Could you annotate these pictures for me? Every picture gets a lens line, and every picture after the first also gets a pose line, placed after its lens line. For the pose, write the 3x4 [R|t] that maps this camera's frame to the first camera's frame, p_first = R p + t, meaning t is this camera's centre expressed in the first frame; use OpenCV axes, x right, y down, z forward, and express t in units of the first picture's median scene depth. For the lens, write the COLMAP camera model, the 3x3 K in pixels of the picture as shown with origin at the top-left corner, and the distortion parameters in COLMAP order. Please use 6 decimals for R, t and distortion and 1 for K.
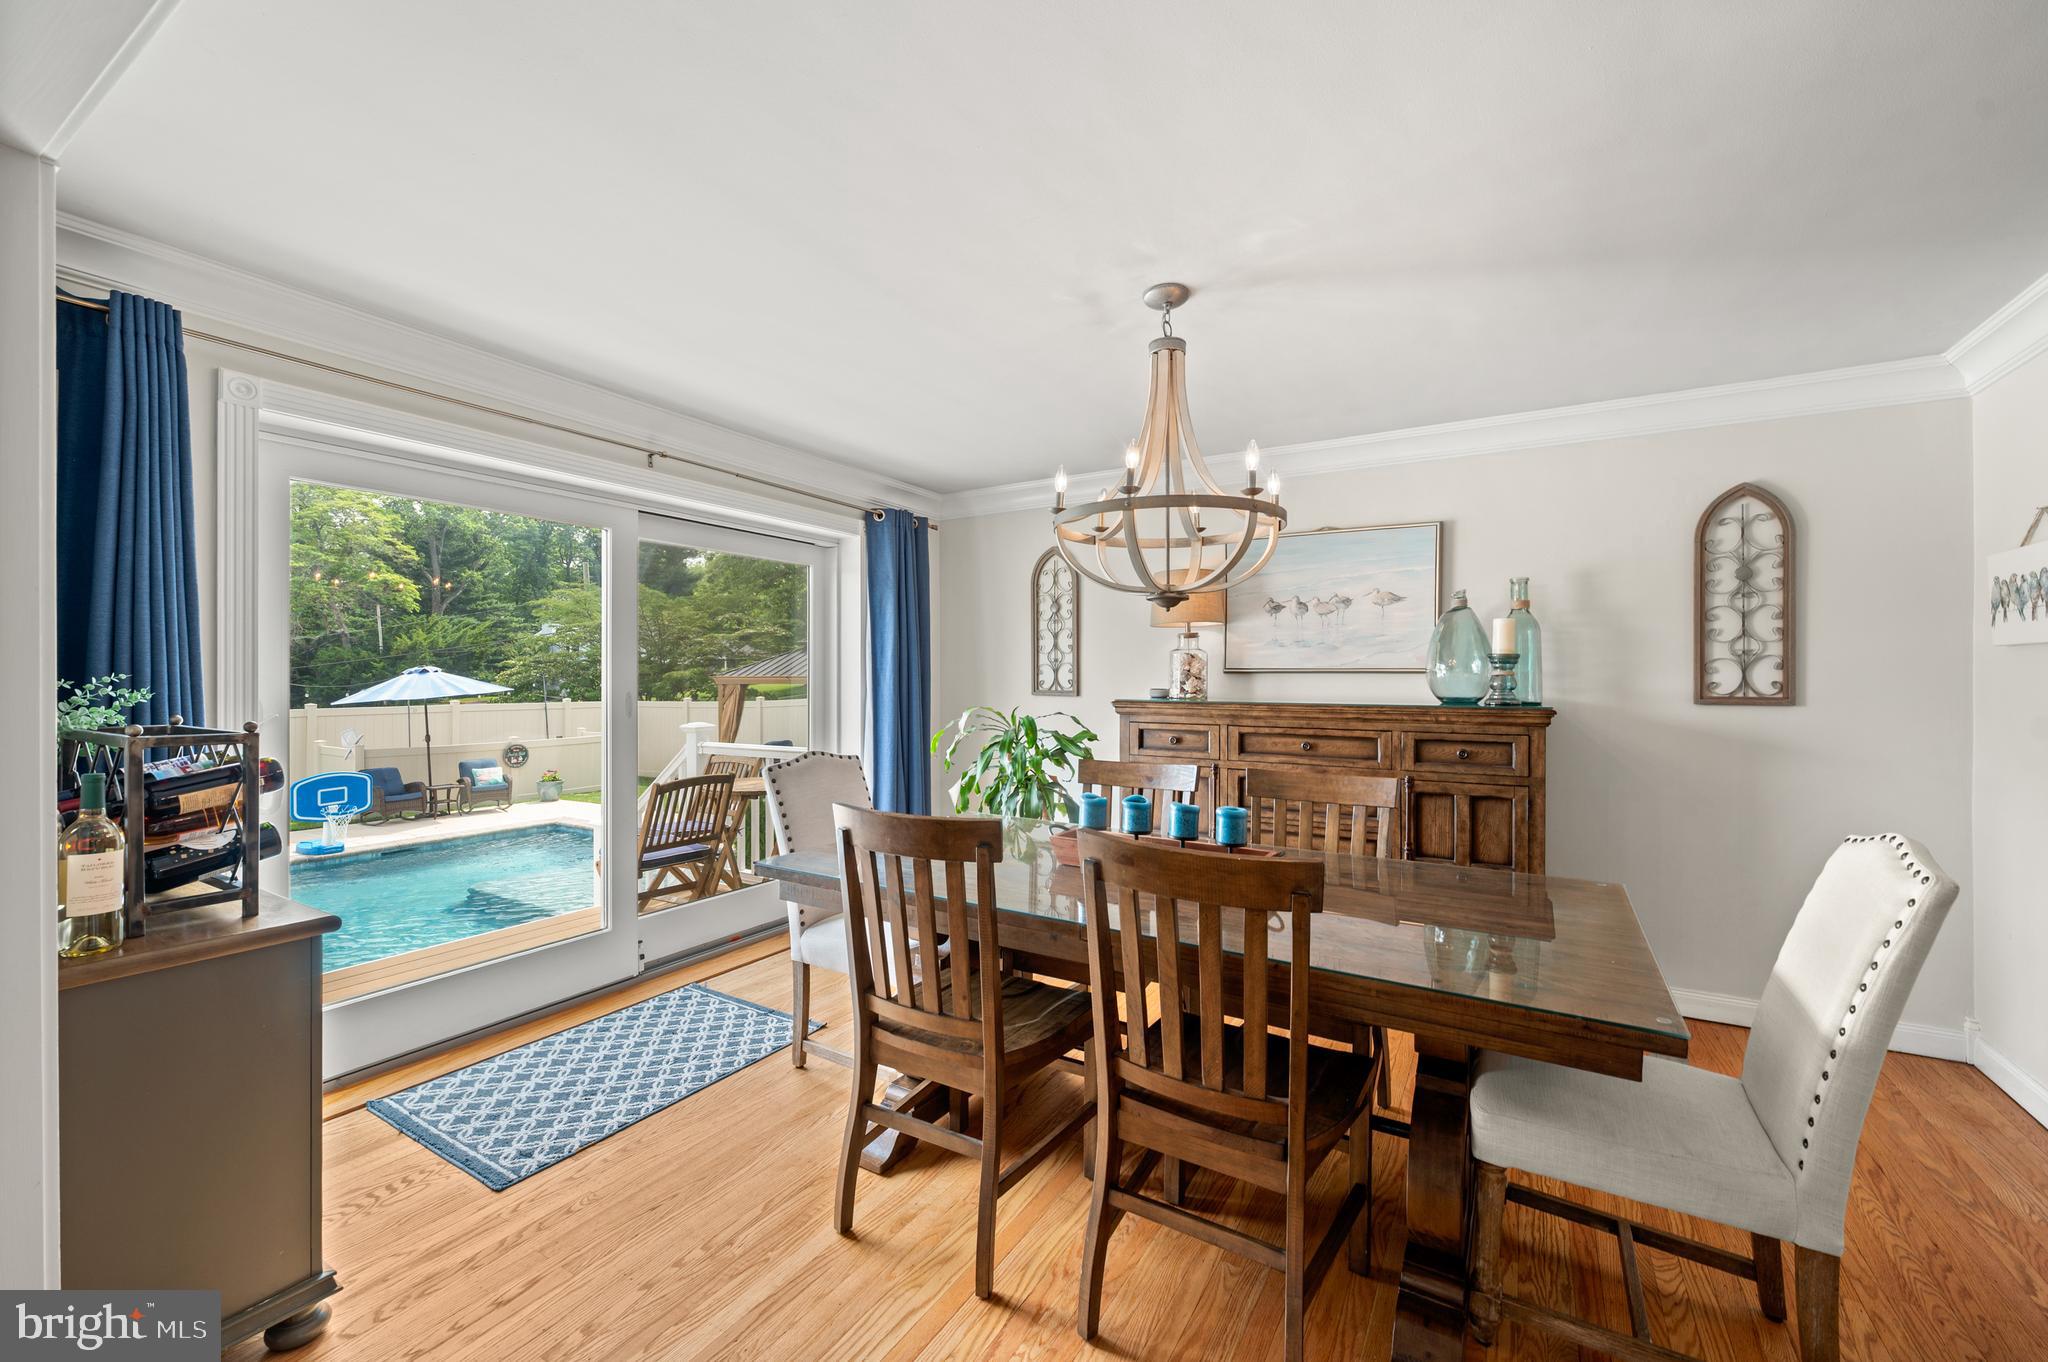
lens RADIAL K [[827.5, 0, 1036.1], [0, 827.5, 674.1], [0, 0, 1]] dist [-0.000787, 0.000296]
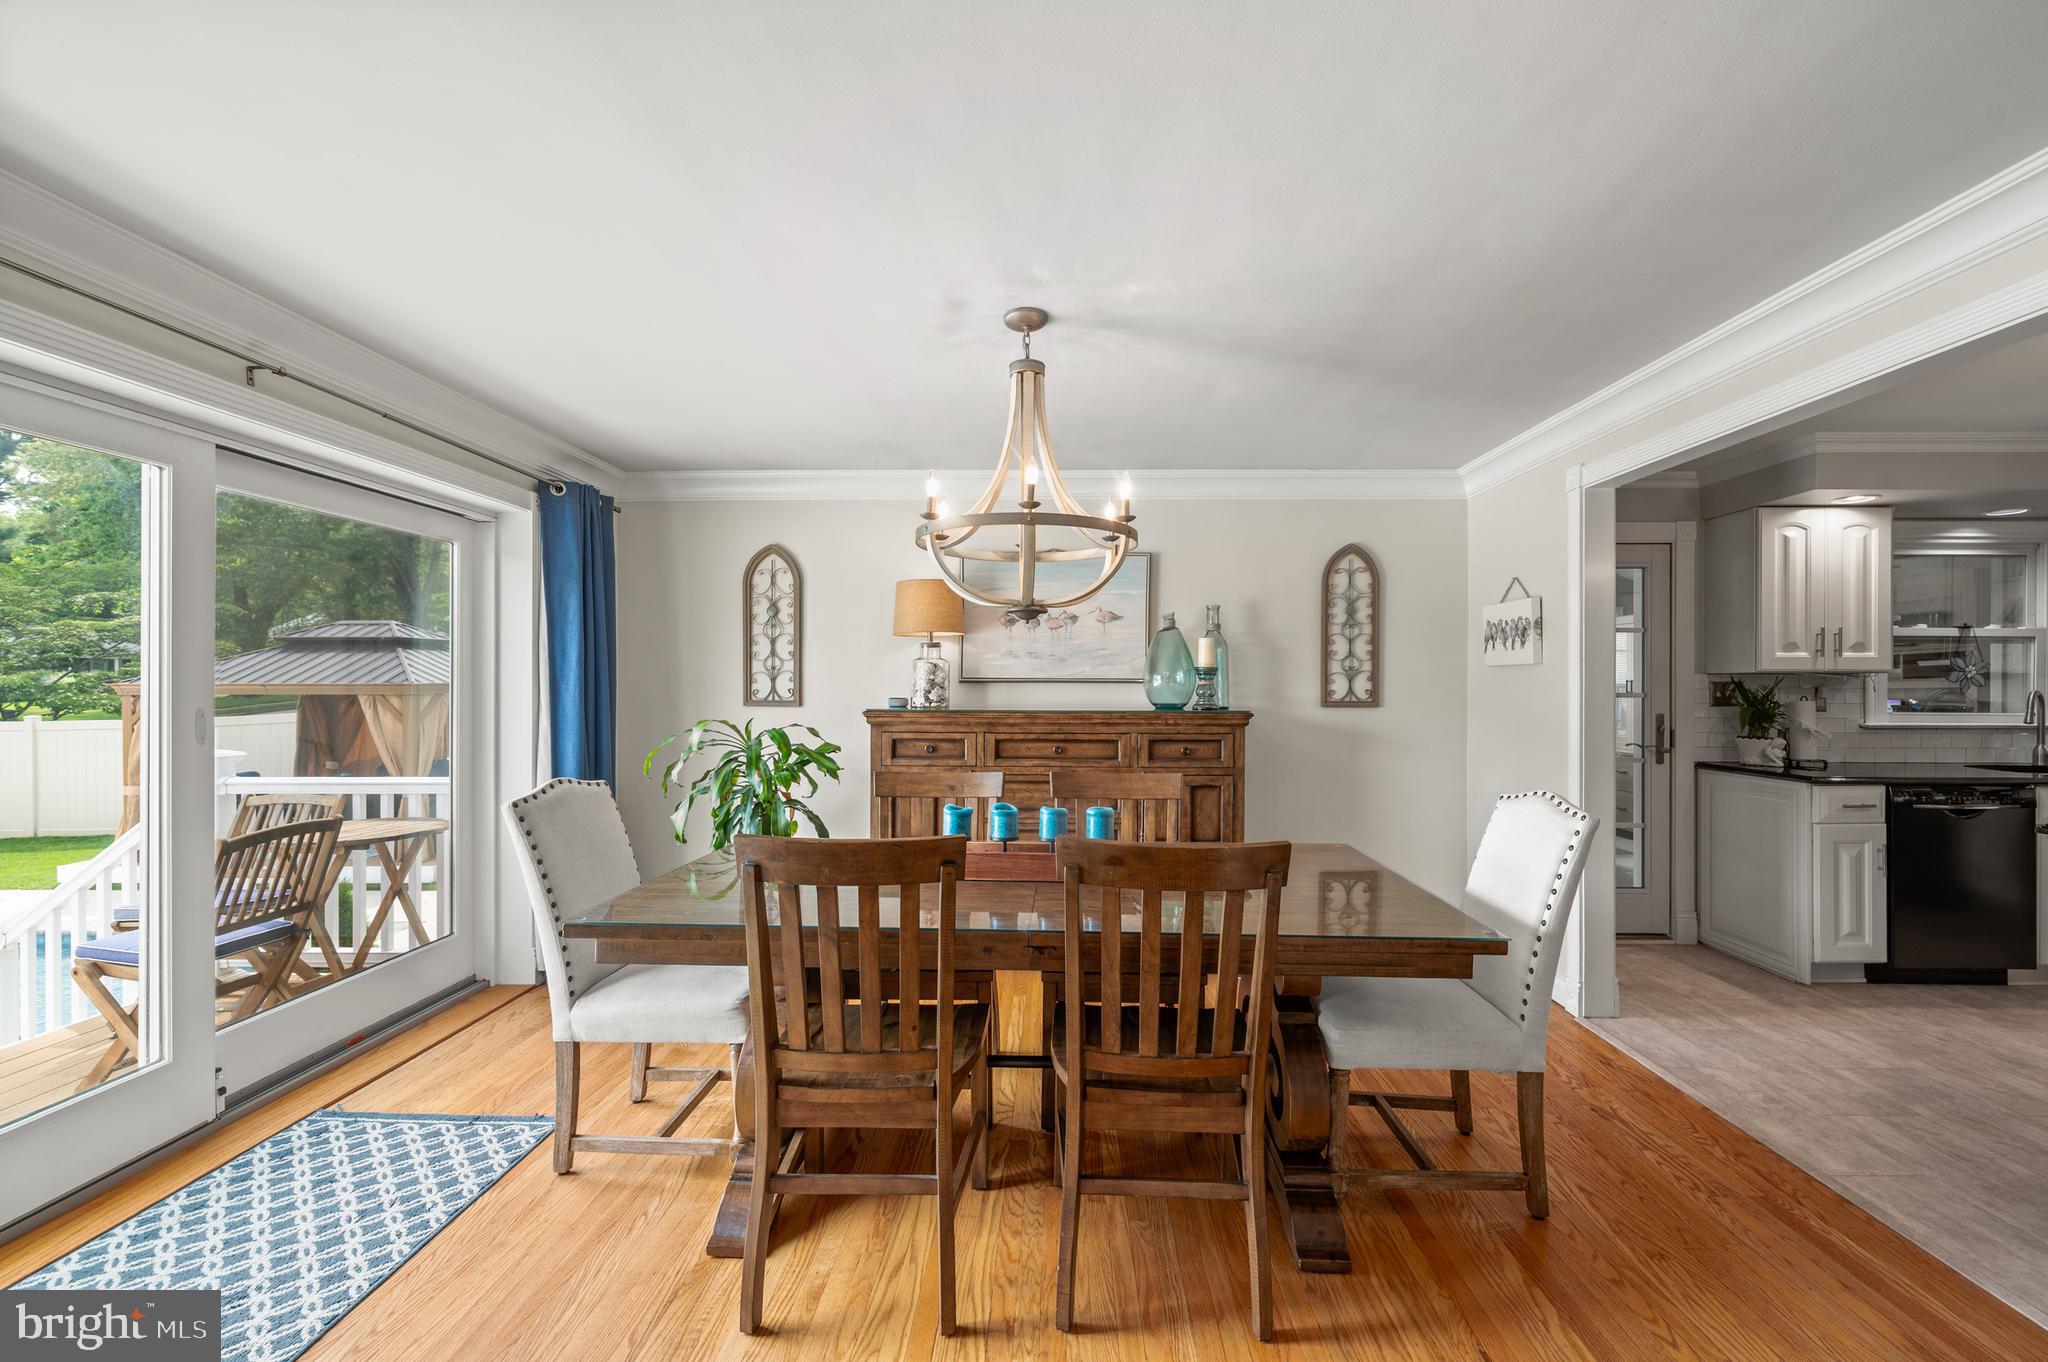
lens RADIAL K [[827.5, 0, 1055.4], [0, 827.5, 685.8], [0, 0, 1]] dist [-0.000787, 0.000296]
pose [[0.866756, 0.000296, 0.498733, -0.237804], [-0.002594, 0.999989, 0.003914, -0.001411], [-0.498726, -0.004687, 0.866747, 0.060691]]
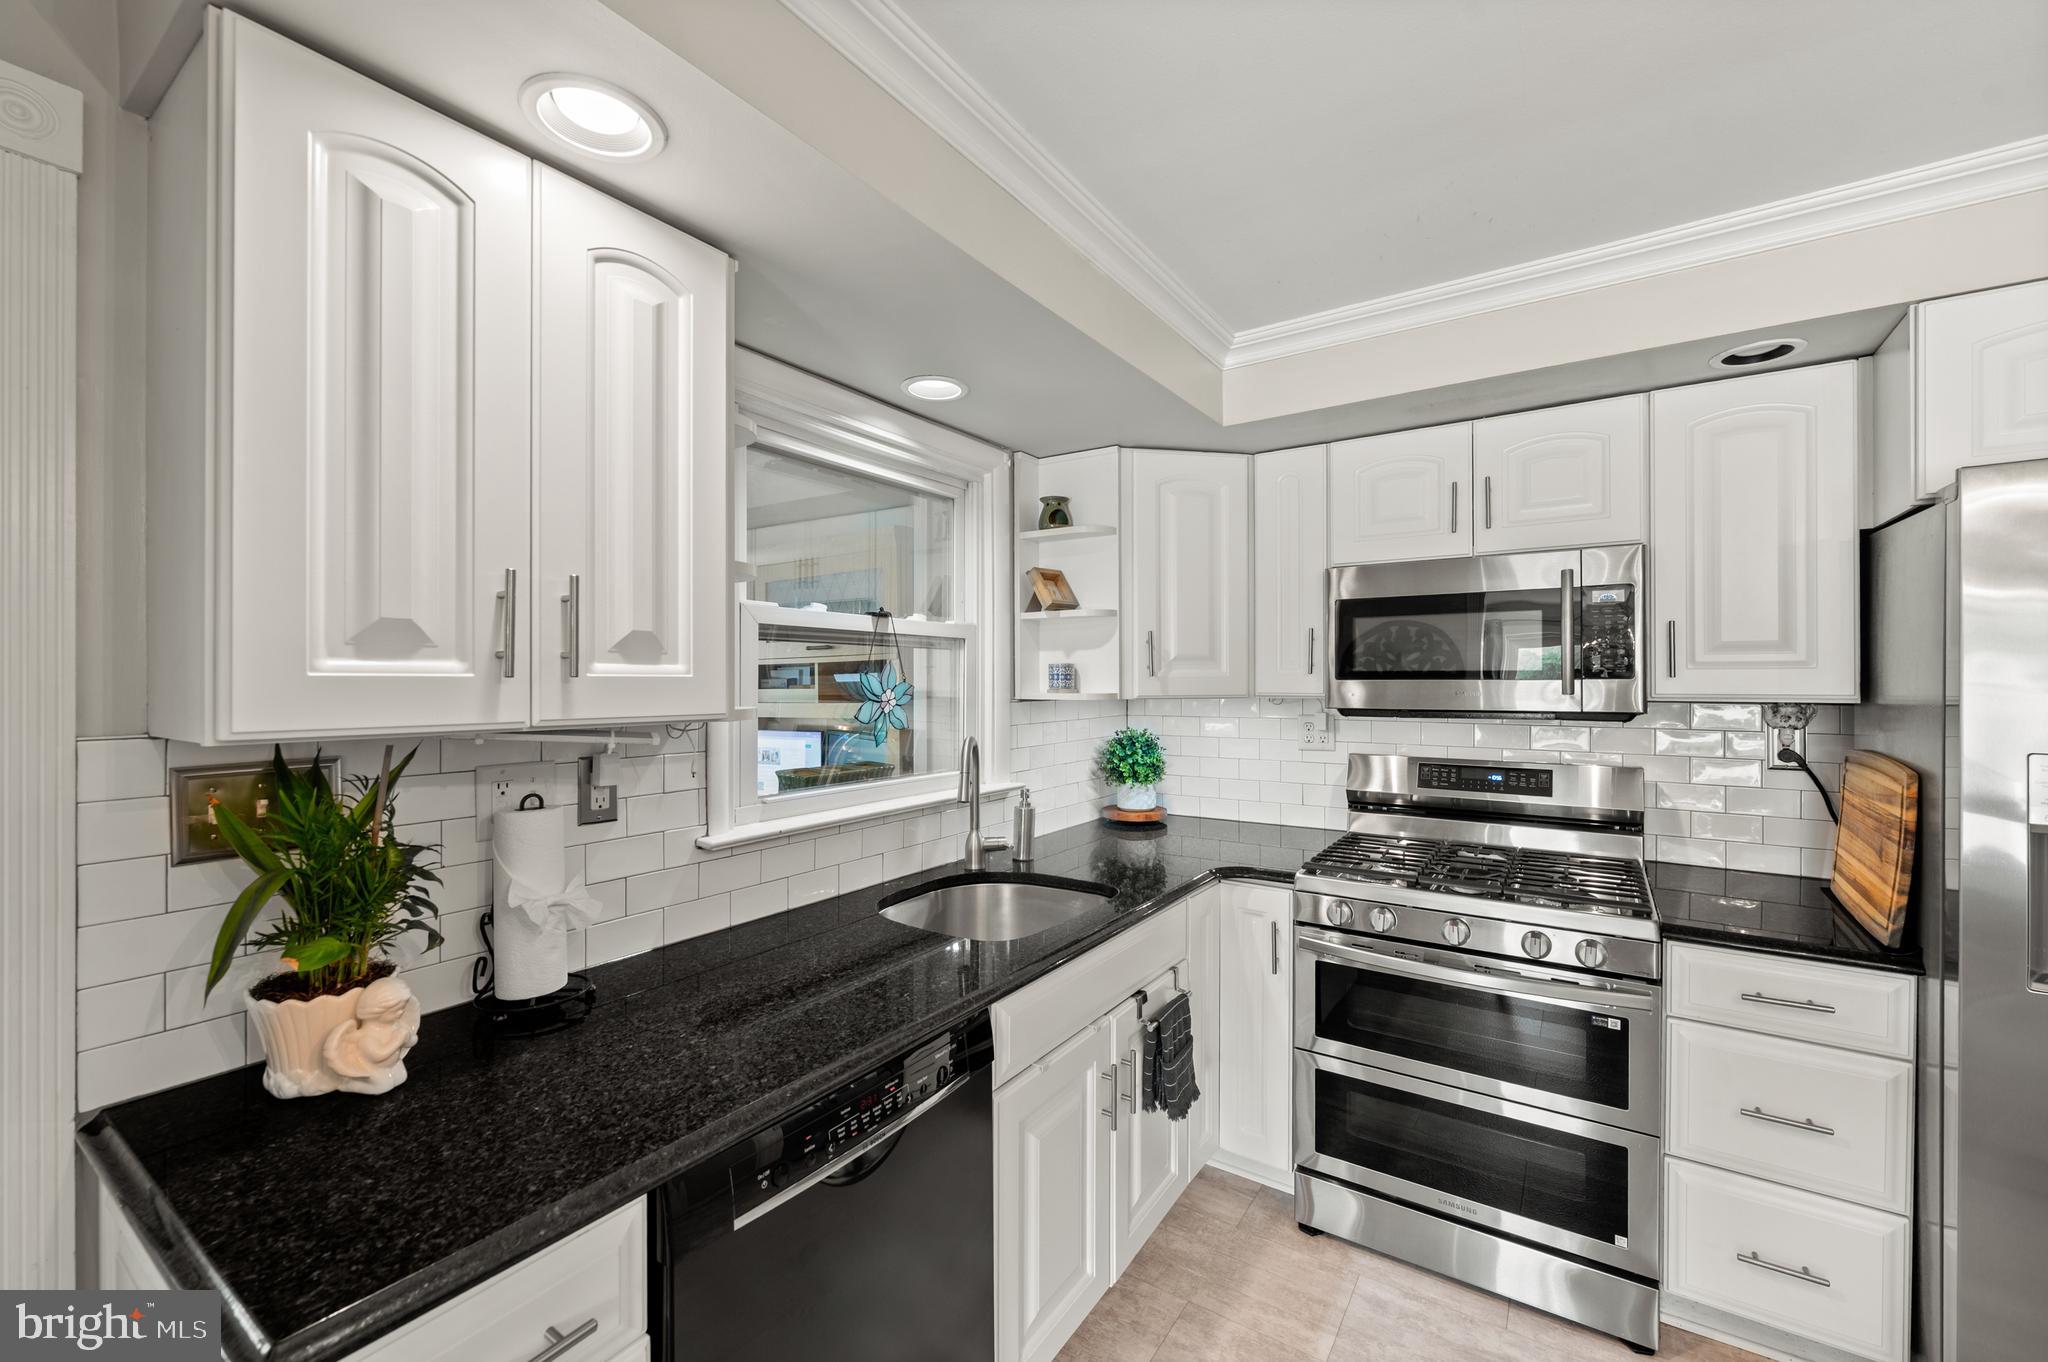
lens RADIAL K [[827.5, 0, 1039.0], [0, 827.5, 679.3], [0, 0, 1]] dist [-0.000787, 0.000296]
pose [[0.048888, -0.001577, 0.998803, 1.018037], [-0.001421, 0.999998, 0.001648, -0.042305], [-0.998803, -0.001500, 0.048885, 0.321223]]
